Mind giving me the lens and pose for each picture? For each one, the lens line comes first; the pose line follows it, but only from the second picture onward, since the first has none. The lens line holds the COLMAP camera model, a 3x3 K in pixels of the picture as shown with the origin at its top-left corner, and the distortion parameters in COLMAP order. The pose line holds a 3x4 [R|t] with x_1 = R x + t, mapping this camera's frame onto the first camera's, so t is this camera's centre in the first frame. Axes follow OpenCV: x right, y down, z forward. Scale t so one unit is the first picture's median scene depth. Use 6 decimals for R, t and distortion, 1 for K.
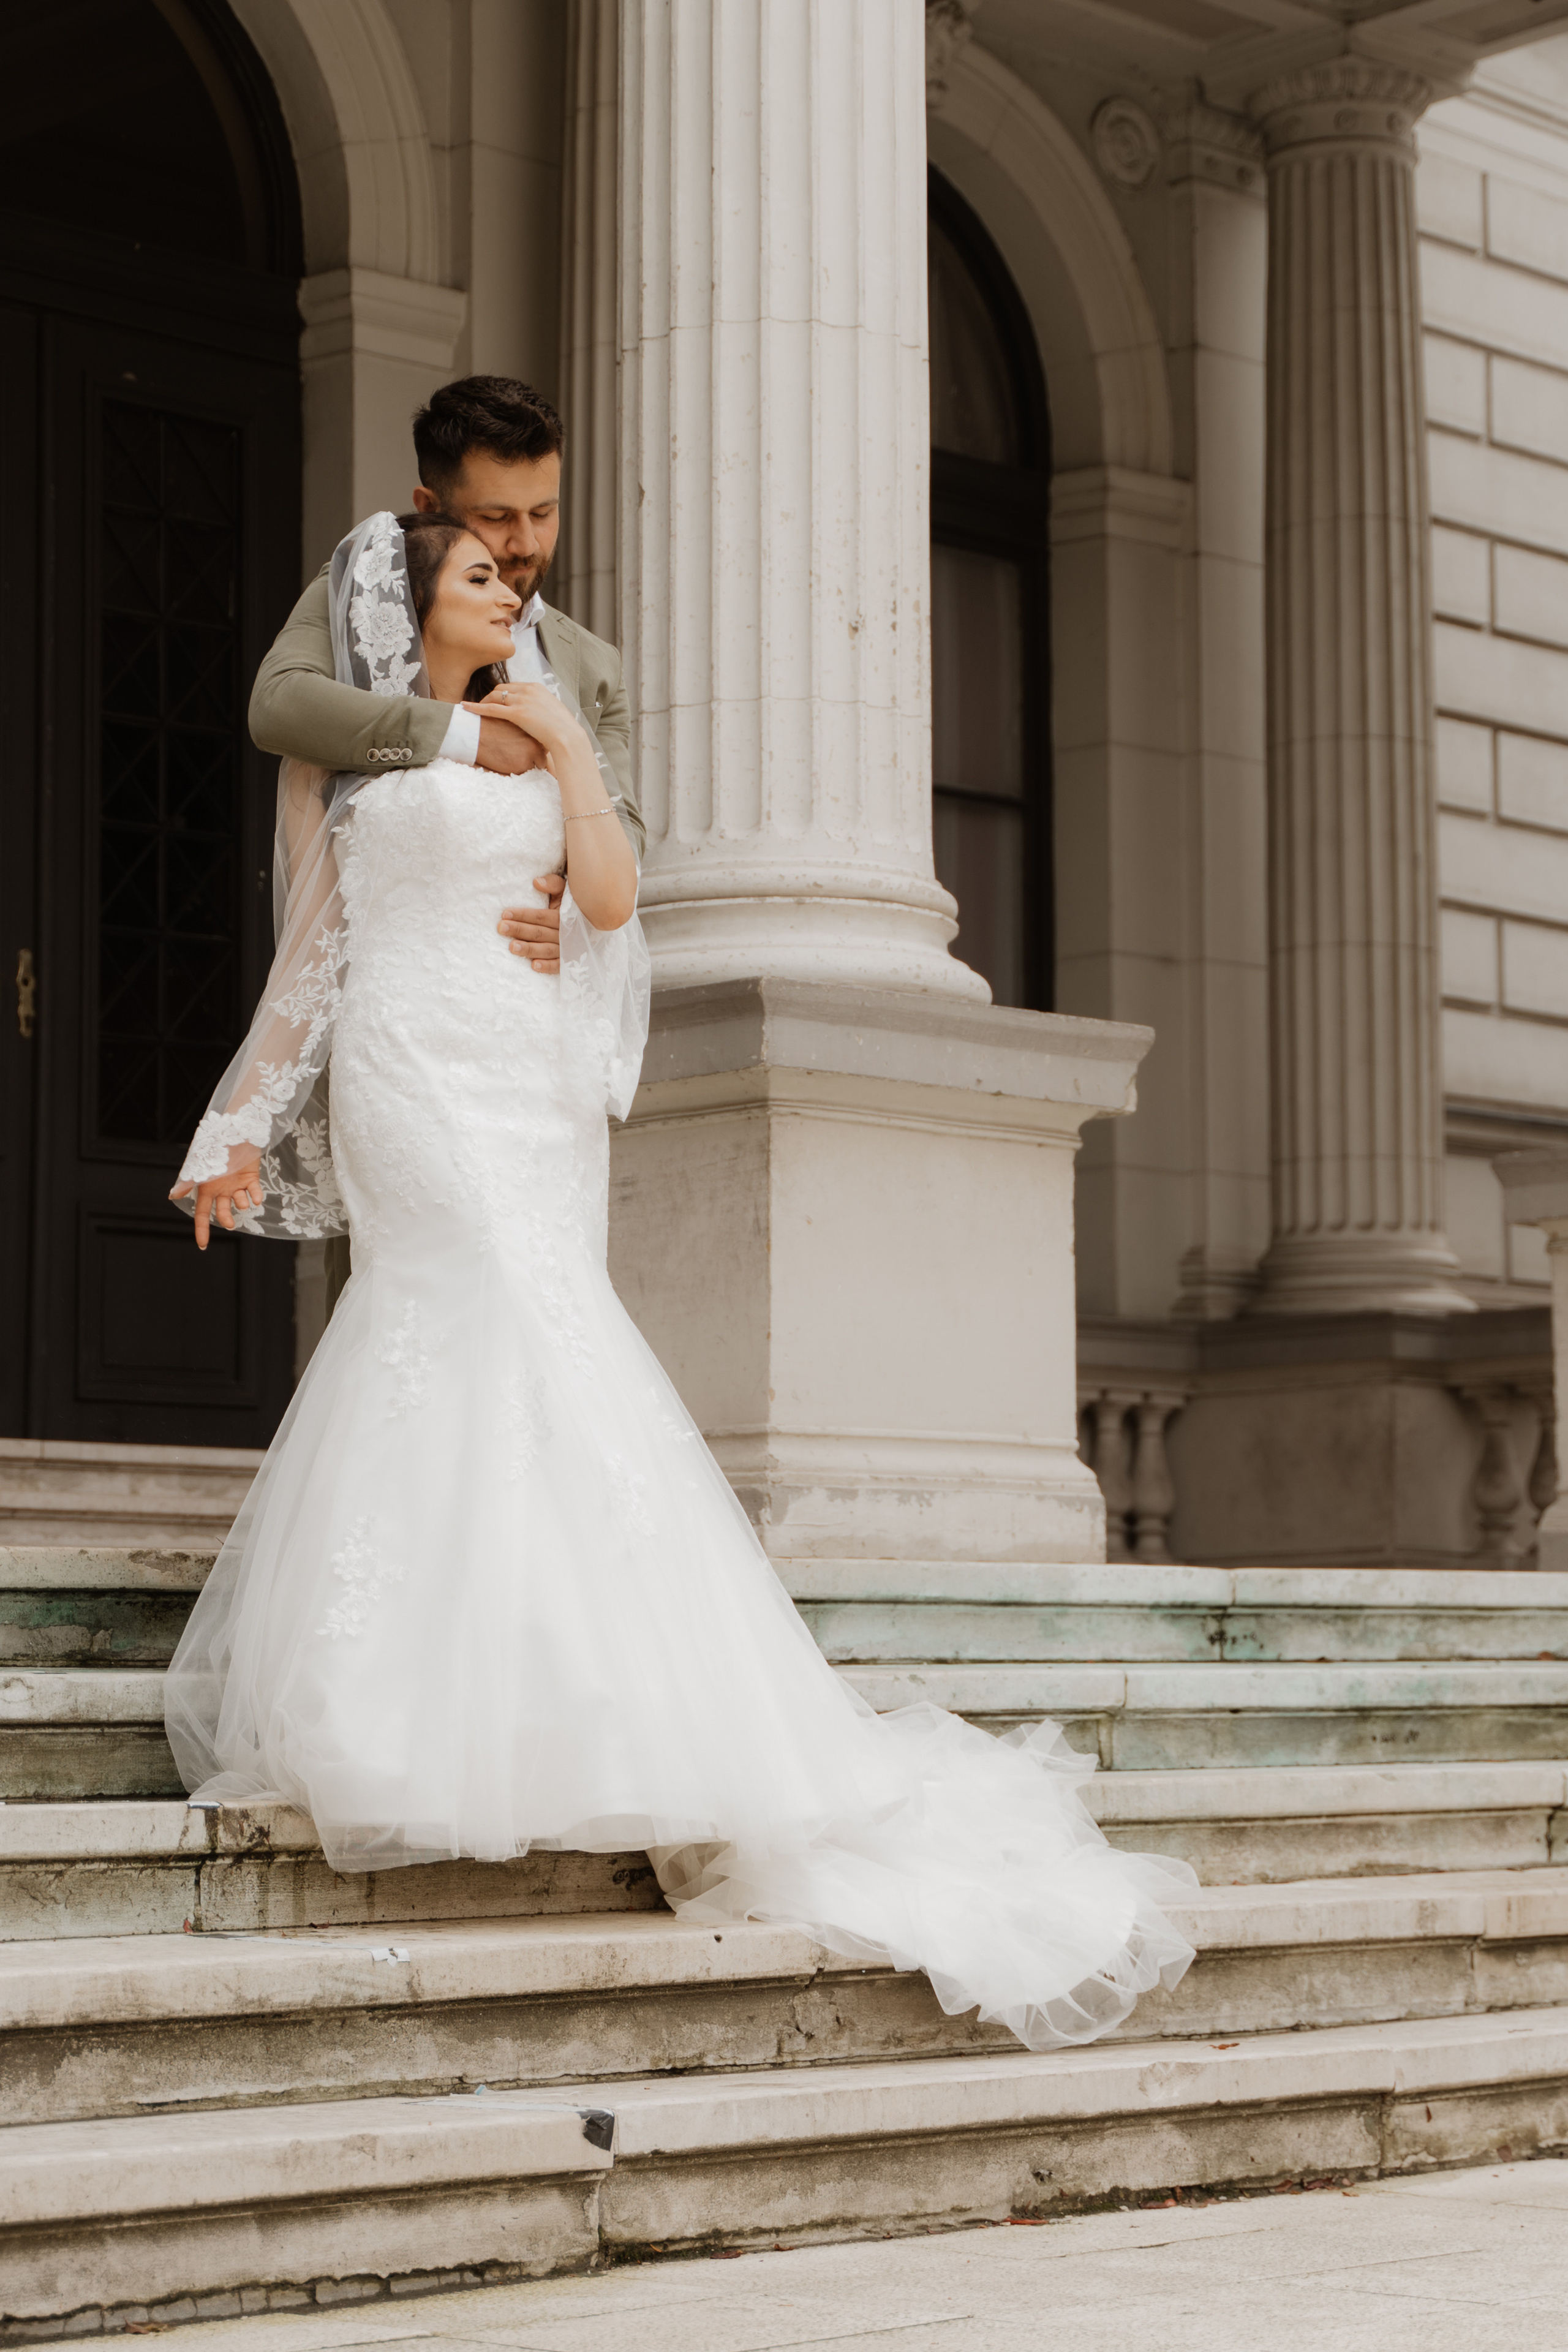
lens RADIAL K [[4777.7, 0, 768.6], [0, 4777.7, 1180.3], [0, 0, 1]] dist [0.005541, -0.131370]
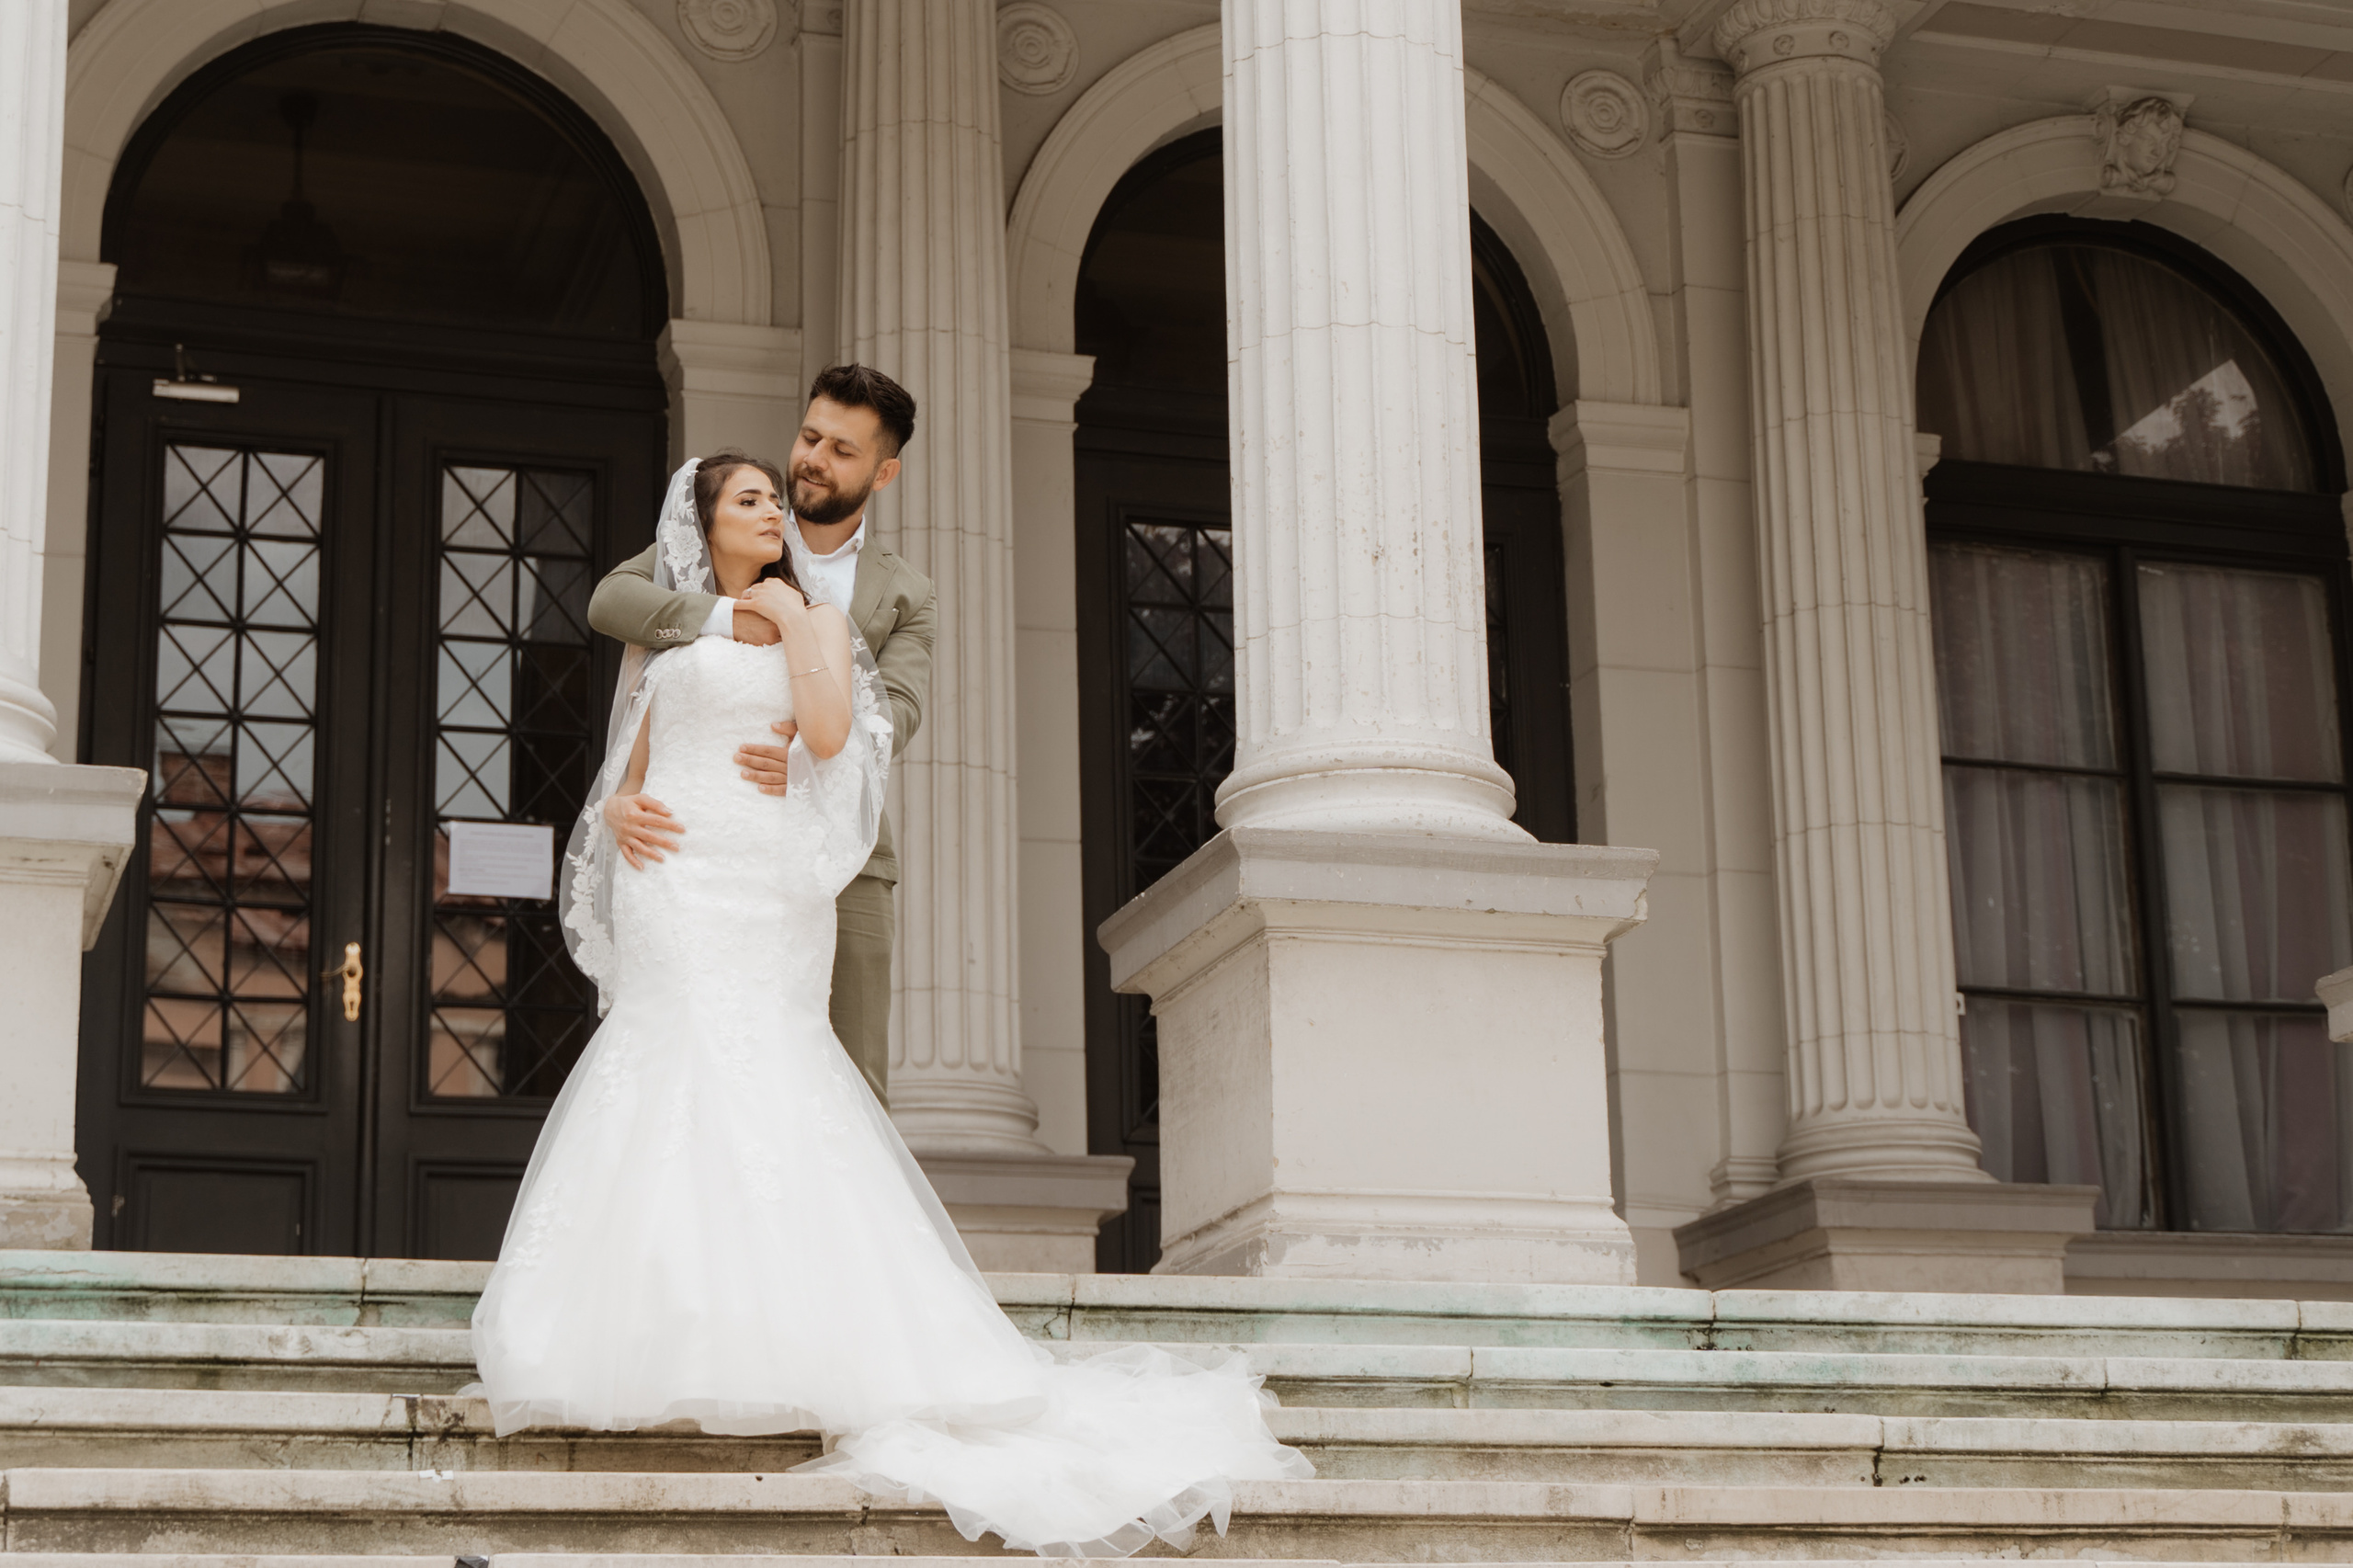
lens RADIAL K [[4347.7, 0, 1176.5], [0, 4347.7, 784.0], [0, 0, 1]] dist [-0.006330, -0.002454]
pose [[0.899046, -0.127707, -0.418816, 0.473817], [0.065143, 0.984888, -0.160477, 0.130758], [0.432981, 0.116993, 0.893779, -0.029051]]
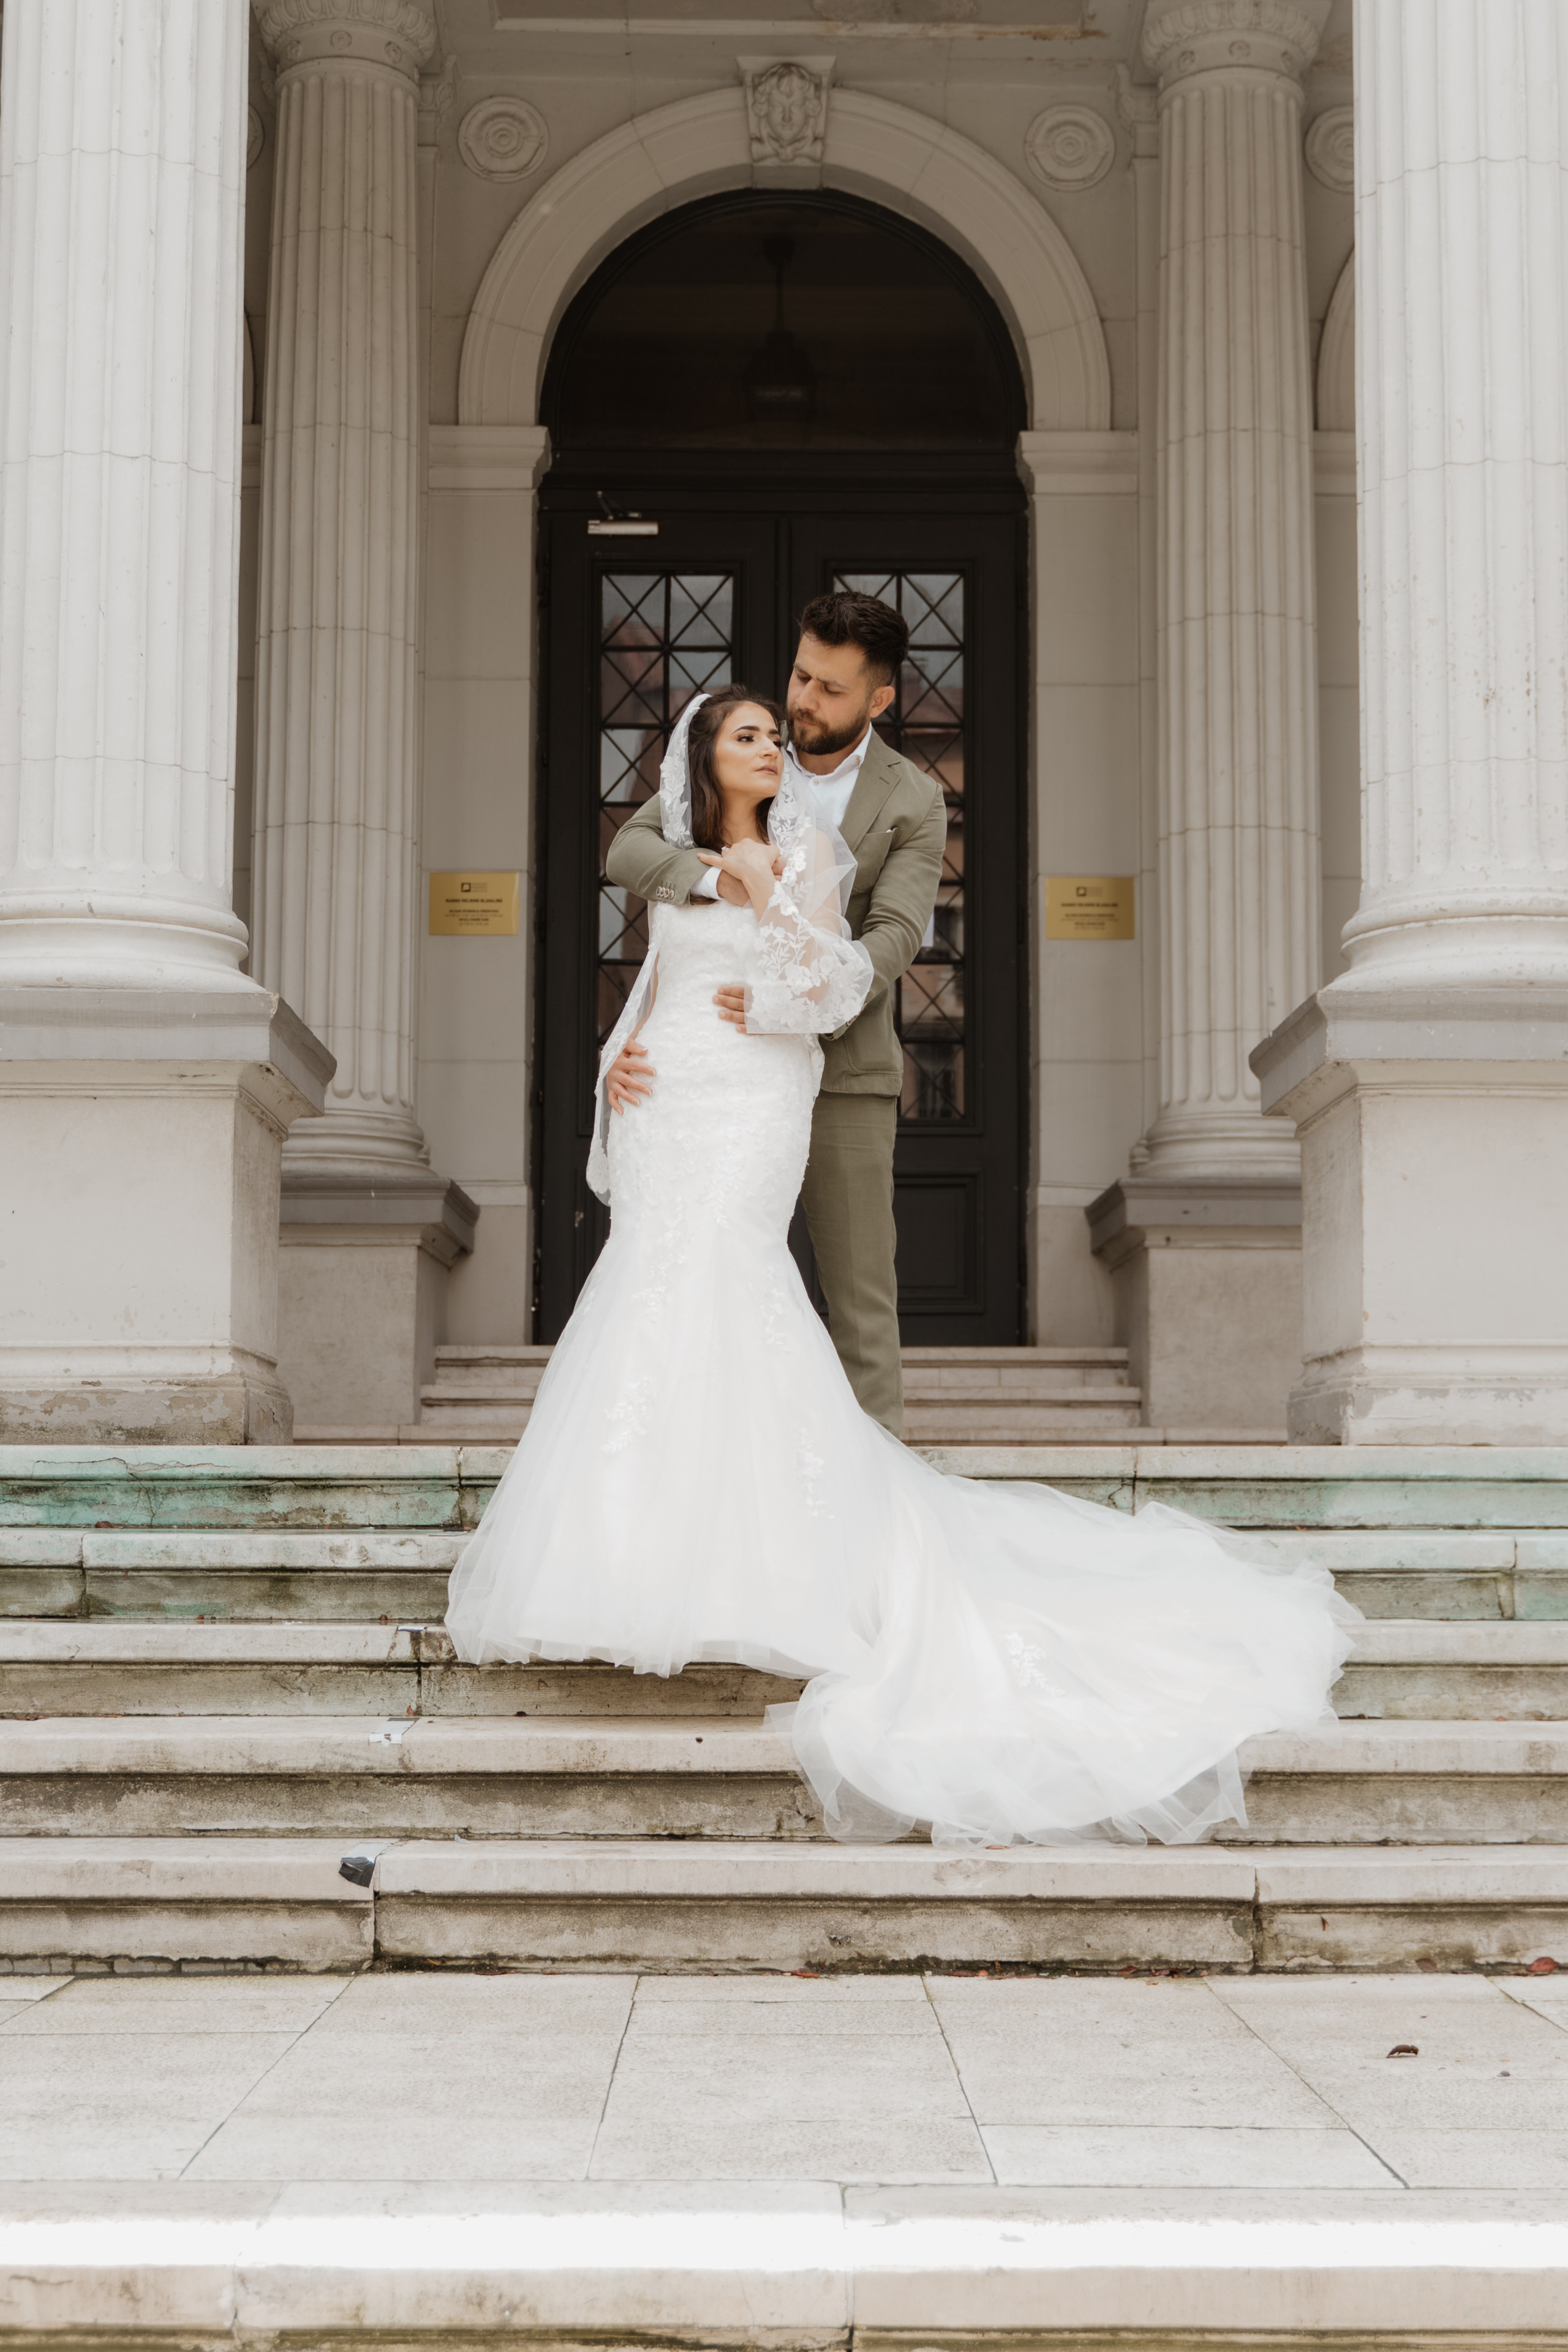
lens RADIAL K [[3198.5, 0, 790.4], [0, 3198.5, 1170.7], [0, 0, 1]] dist [-0.001932, -0.024004]
pose [[0.726187, -0.066297, -0.684293, 0.488505], [0.067039, 0.997425, -0.025492, 0.018061], [0.684220, -0.027362, 0.728762, 0.281641]]
